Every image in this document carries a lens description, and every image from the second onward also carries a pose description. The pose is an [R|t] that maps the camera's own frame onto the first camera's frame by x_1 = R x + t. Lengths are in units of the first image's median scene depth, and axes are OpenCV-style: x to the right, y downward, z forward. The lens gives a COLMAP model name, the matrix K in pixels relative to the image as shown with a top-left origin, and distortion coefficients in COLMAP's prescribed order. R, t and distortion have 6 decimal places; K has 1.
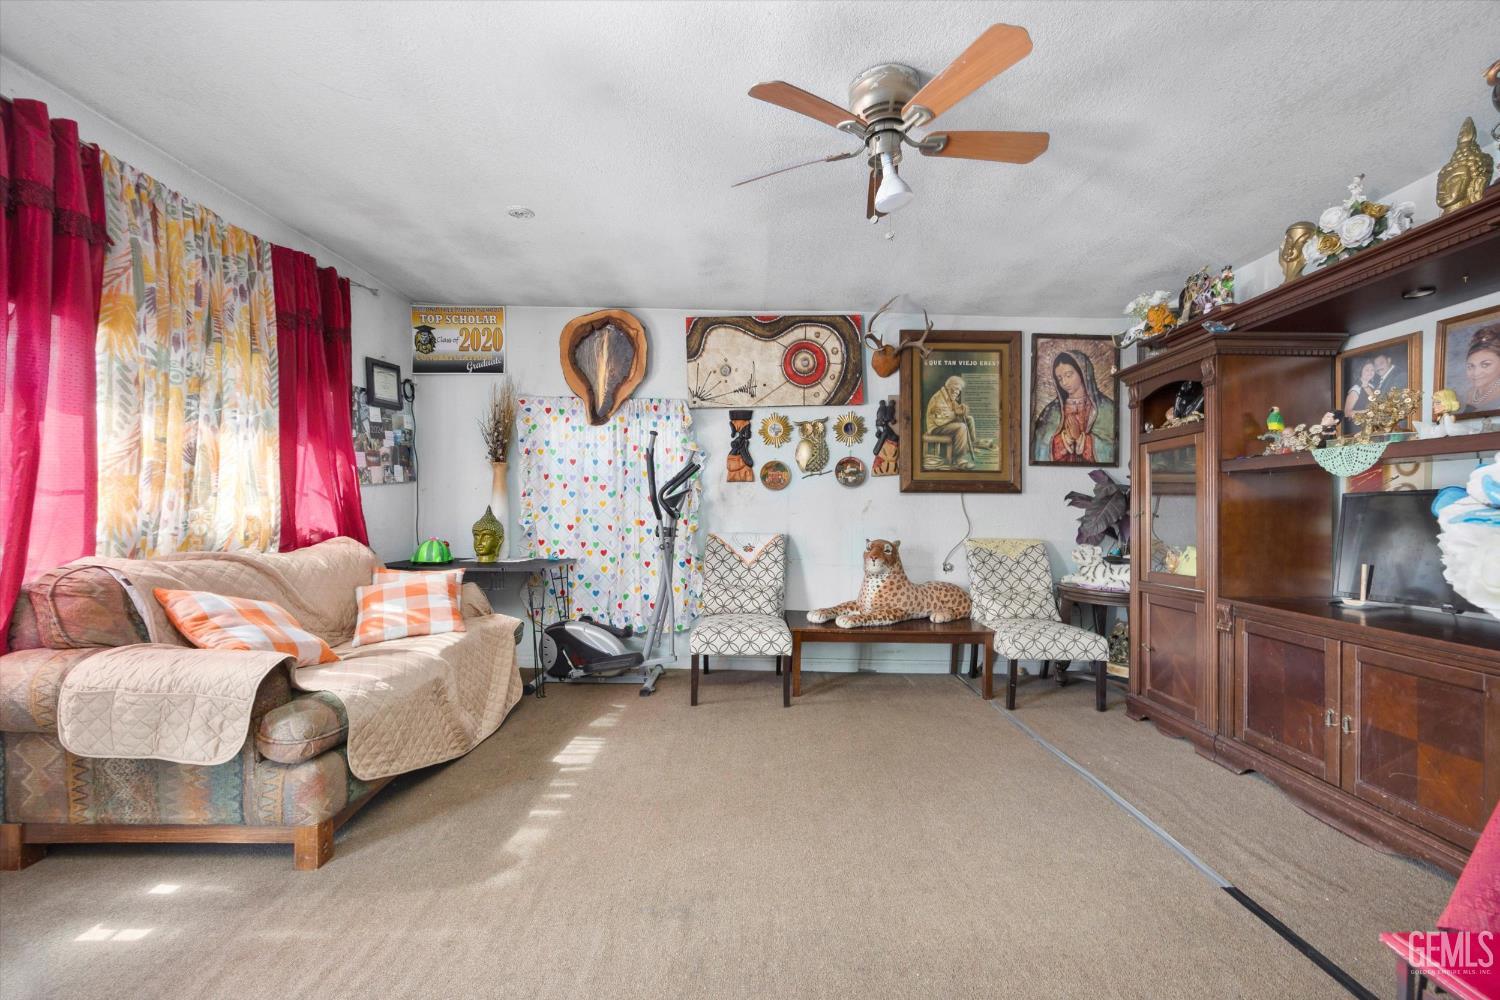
lens RADIAL K [[609.1, 0, 758.9], [0, 609.1, 506.8], [0, 0, 1]] dist [-0.003131, -0.000490]
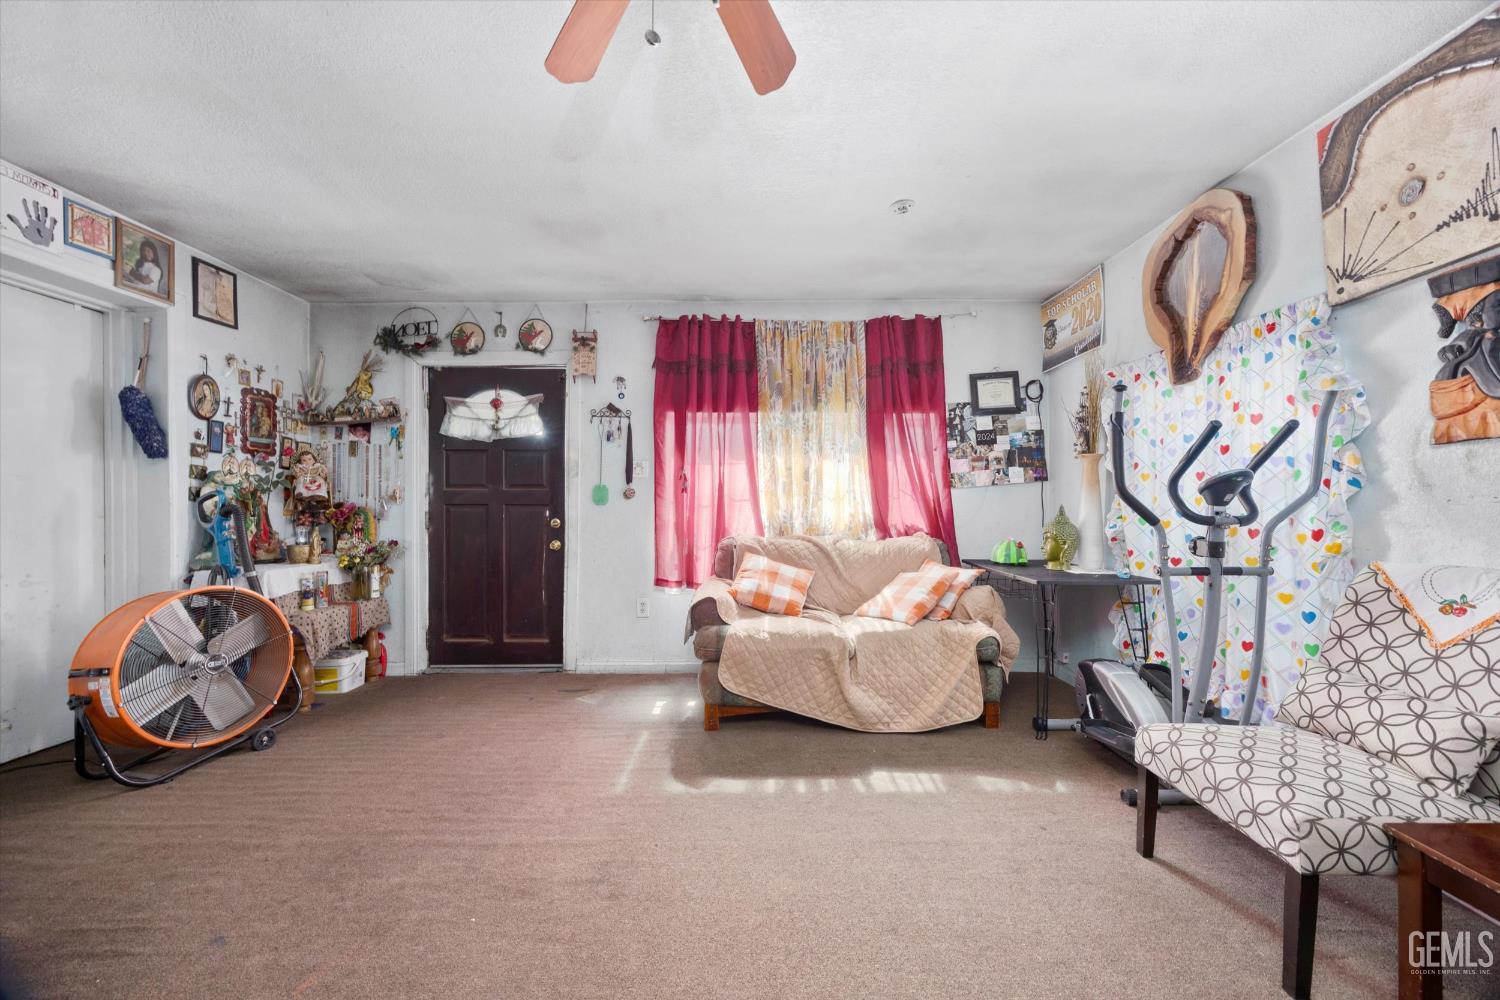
lens RADIAL K [[575.7, 0, 753.8], [0, 575.7, 504.6], [0, 0, 1]] dist [-0.009247, 0.000220]
pose [[-0.039172, -0.008698, -0.999195, 0.429293], [0.000834, 0.999961, -0.008737, 0.004267], [0.999232, -0.001175, -0.039163, 0.634737]]
